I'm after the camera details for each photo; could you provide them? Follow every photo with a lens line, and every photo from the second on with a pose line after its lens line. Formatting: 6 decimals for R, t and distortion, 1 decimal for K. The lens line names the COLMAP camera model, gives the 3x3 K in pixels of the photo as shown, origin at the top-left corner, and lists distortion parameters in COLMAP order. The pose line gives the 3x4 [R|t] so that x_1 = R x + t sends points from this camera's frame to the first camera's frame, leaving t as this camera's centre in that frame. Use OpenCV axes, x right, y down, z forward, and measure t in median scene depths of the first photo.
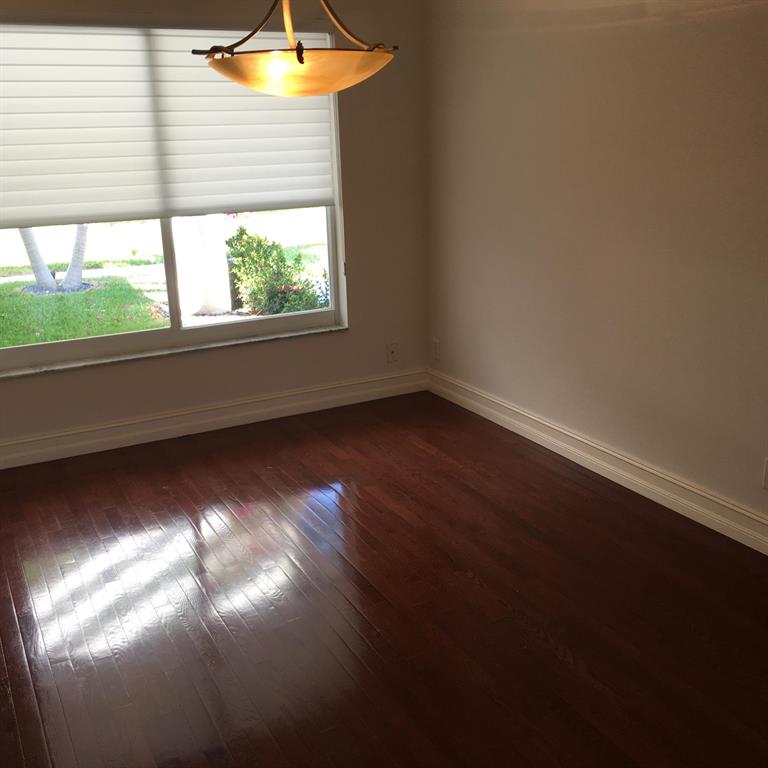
lens RADIAL K [[874.5, 0, 384.4], [0, 874.5, 381.7], [0, 0, 1]] dist [0.055646, 0.000000]
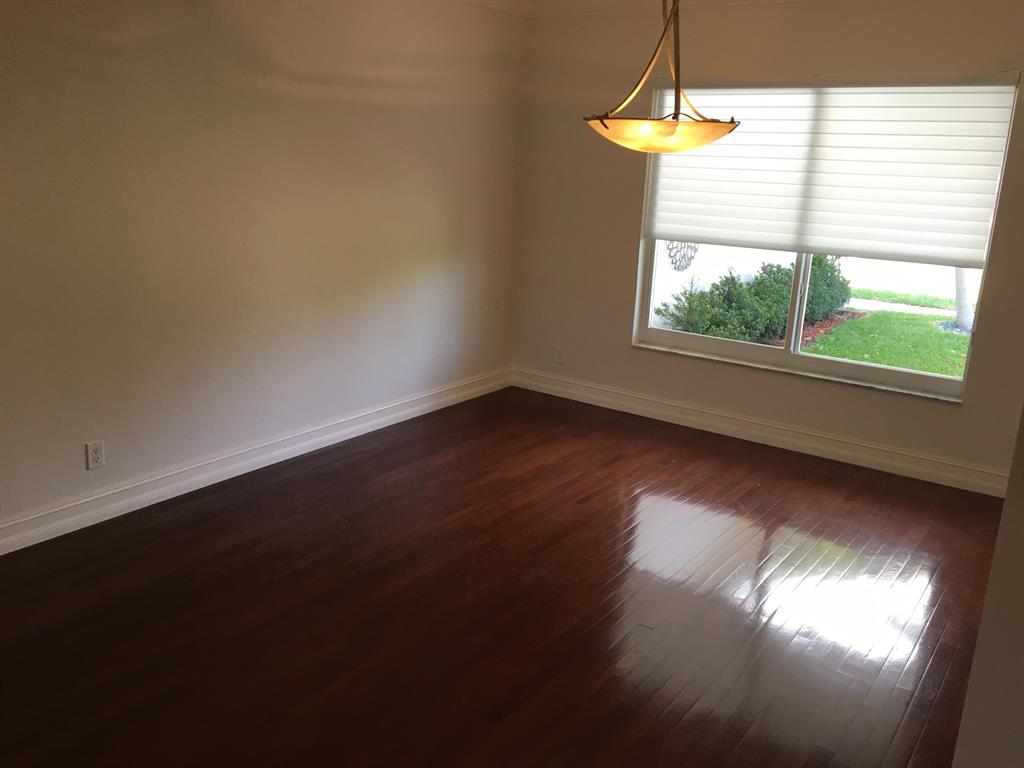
lens RADIAL K [[872.0, 0, 510.8], [0, 872.0, 386.5], [0, 0, 1]] dist [0.062211, -0.026869]
pose [[0.436121, 0.280716, -0.854984, 0.595023], [-0.305625, 0.939831, 0.152676, -0.083526], [0.846399, 0.194719, 0.495674, 0.162515]]
